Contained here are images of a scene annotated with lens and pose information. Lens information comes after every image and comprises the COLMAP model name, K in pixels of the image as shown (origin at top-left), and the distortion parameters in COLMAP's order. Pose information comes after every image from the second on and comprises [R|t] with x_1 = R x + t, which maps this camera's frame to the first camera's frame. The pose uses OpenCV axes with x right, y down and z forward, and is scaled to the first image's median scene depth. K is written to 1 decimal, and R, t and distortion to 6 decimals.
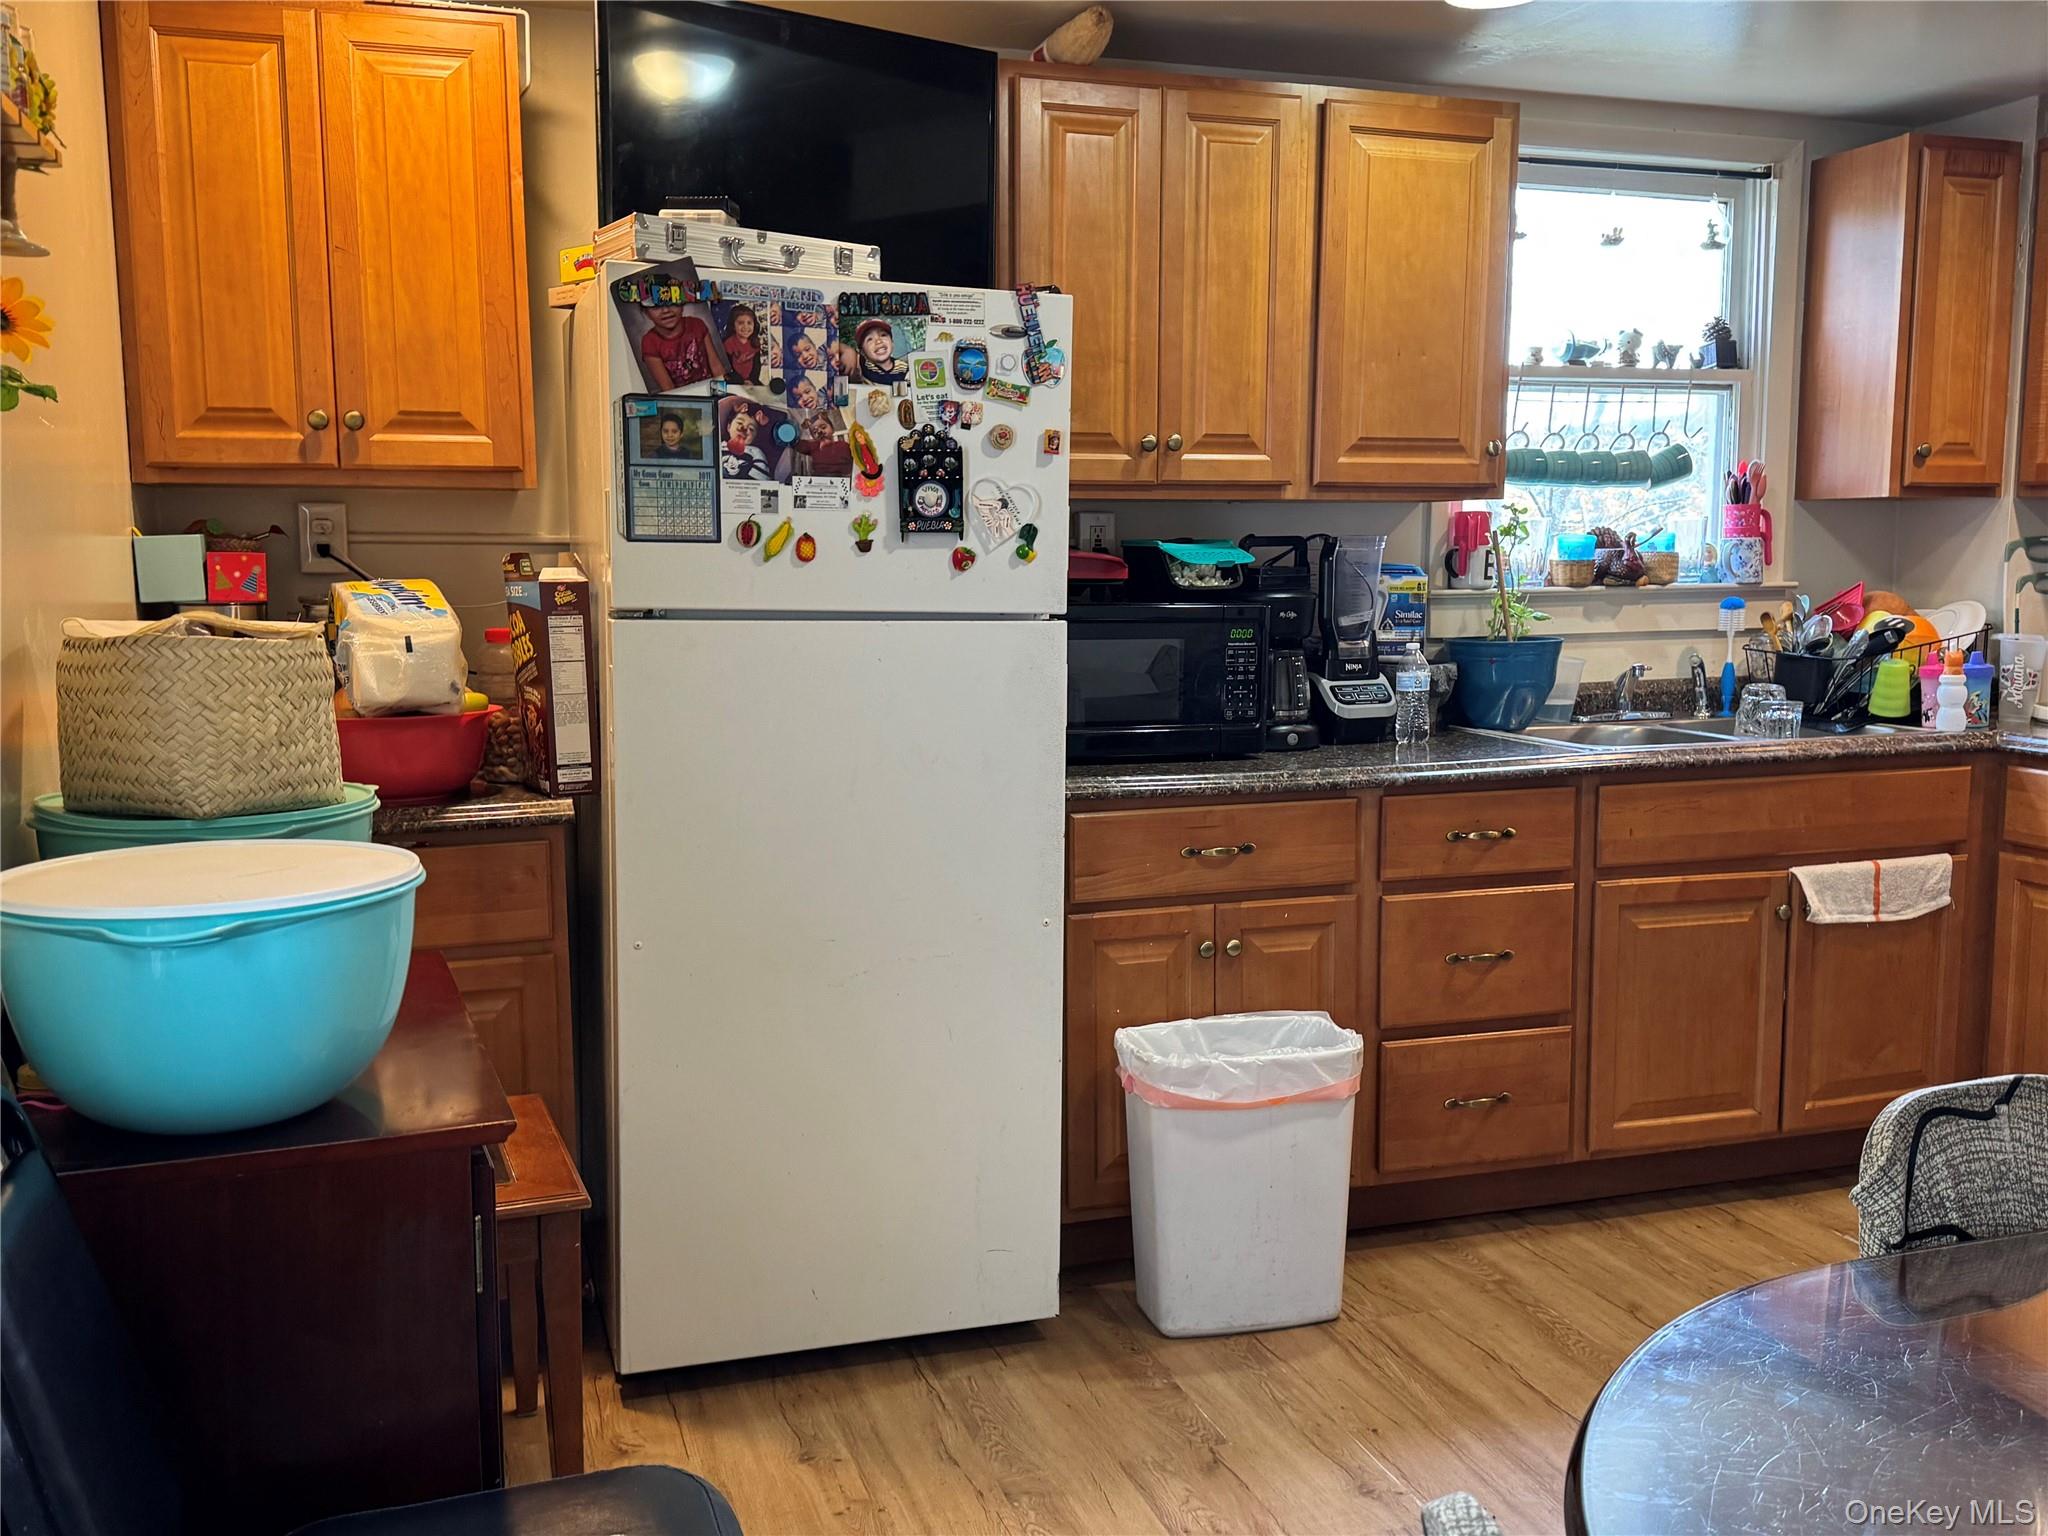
lens RADIAL K [[1820.2, 0, 1024.0], [0, 1820.2, 768.0], [0, 0, 1]] dist [0.159042, -0.321170]
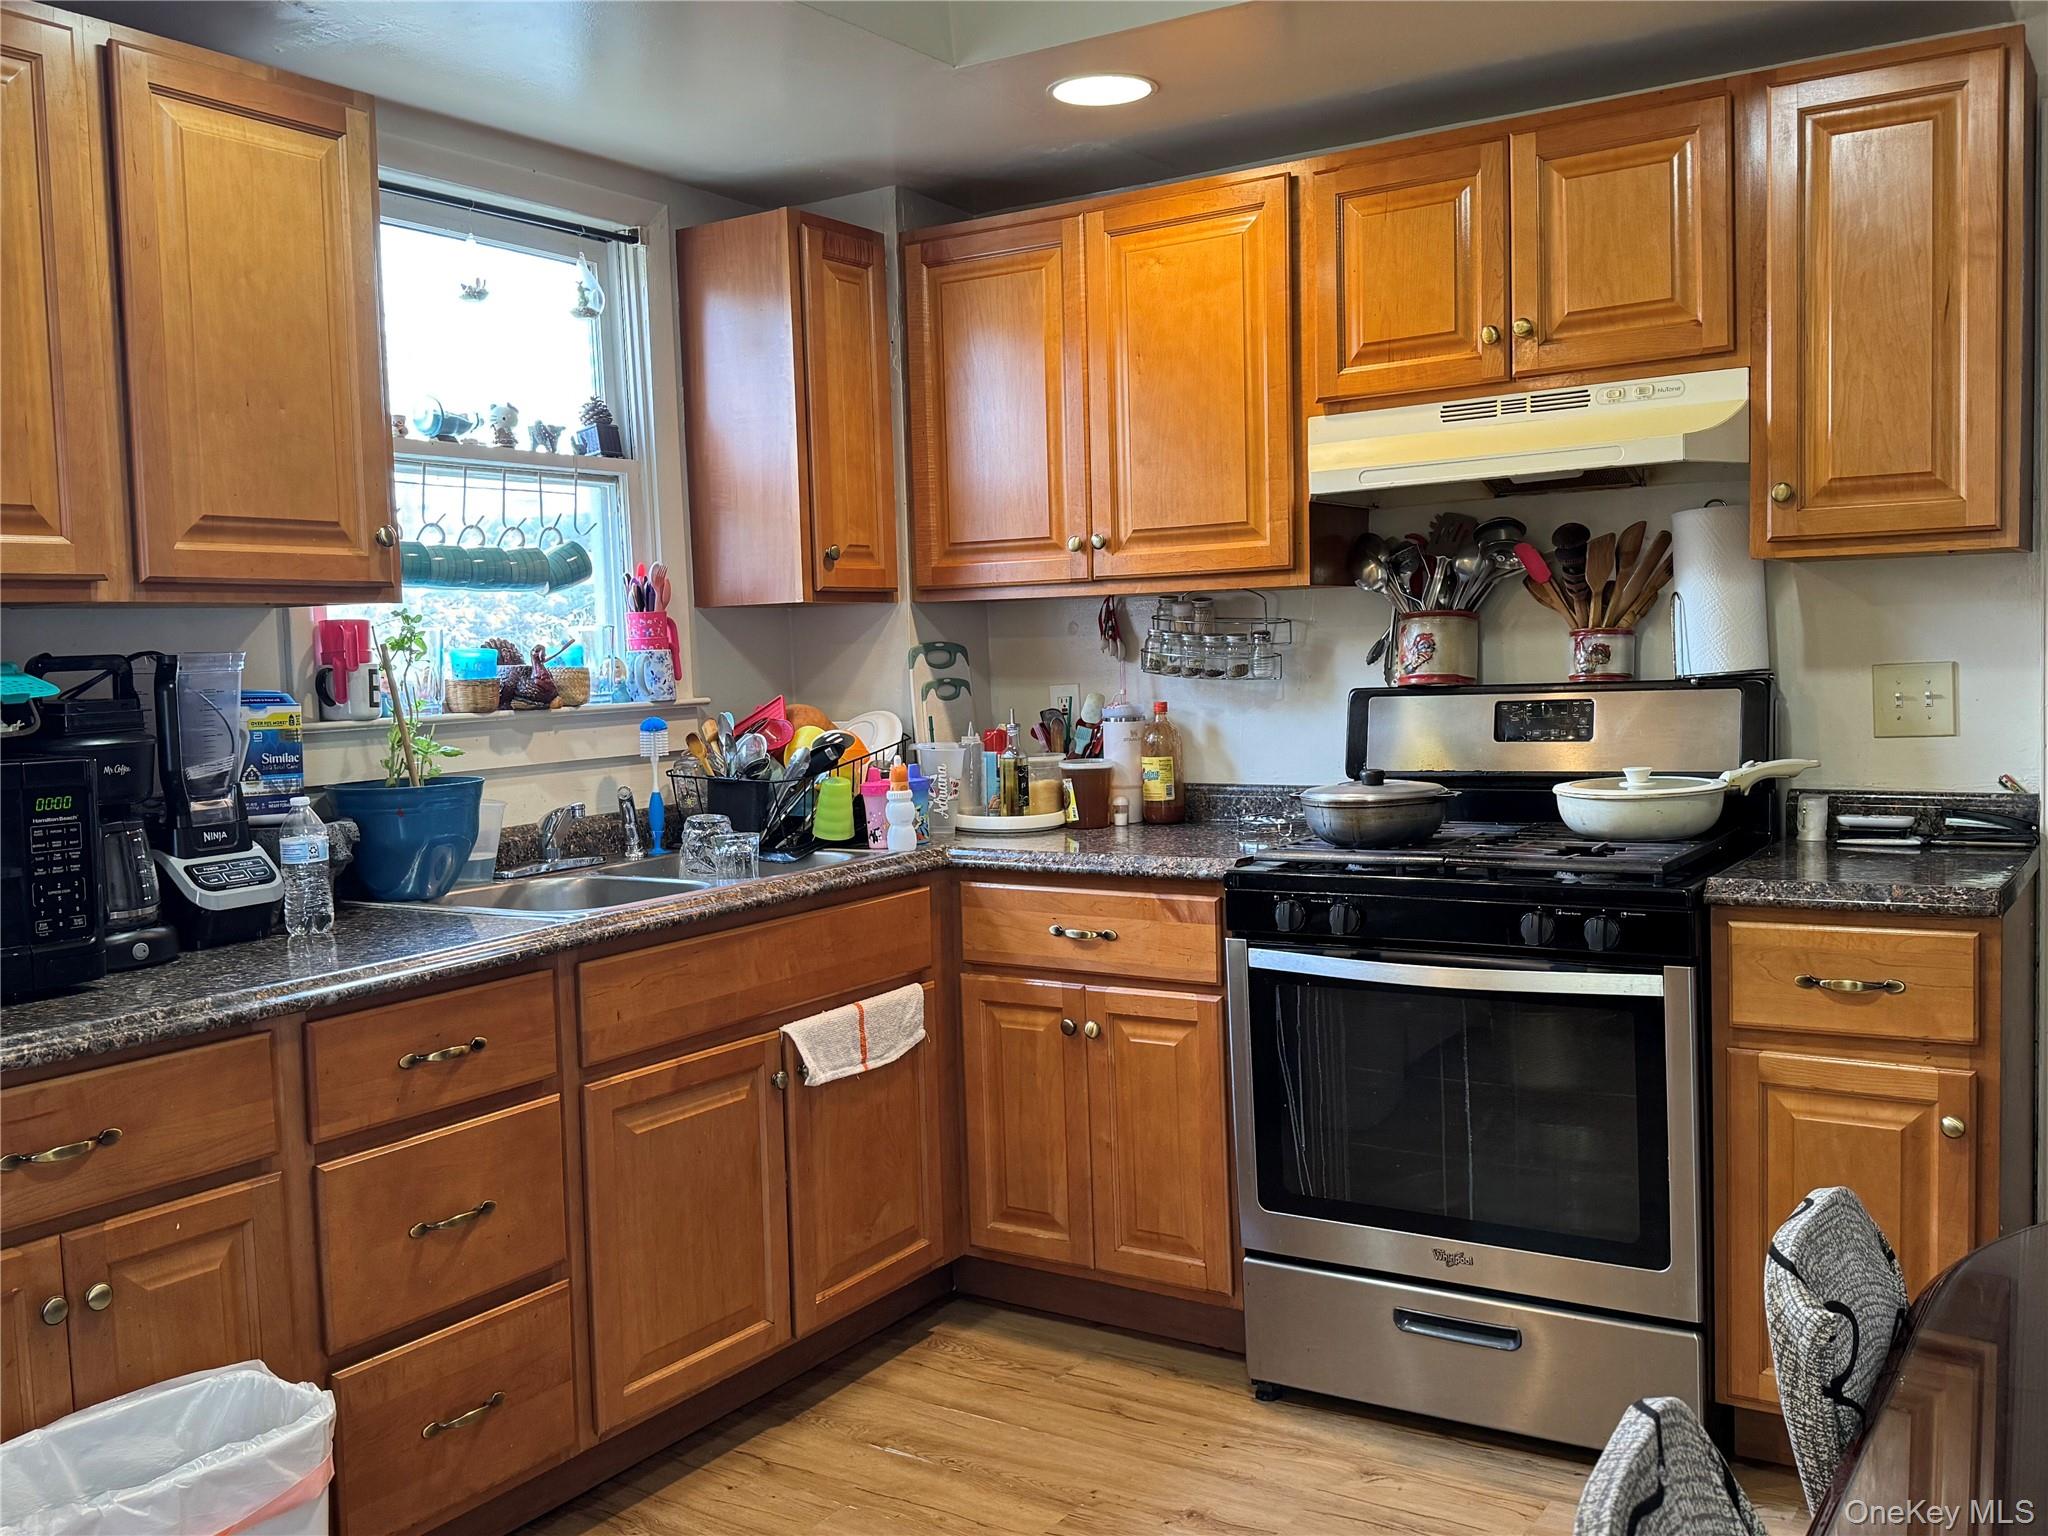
lens RADIAL K [[1820.2, 0, 1024.0], [0, 1820.2, 768.0], [0, 0, 1]] dist [0.159042, -0.321170]
pose [[0.775779, -0.063163, 0.627836, -0.026146], [0.102202, 0.994417, -0.026242, -0.031285], [-0.622673, 0.084524, 0.777903, 0.248935]]
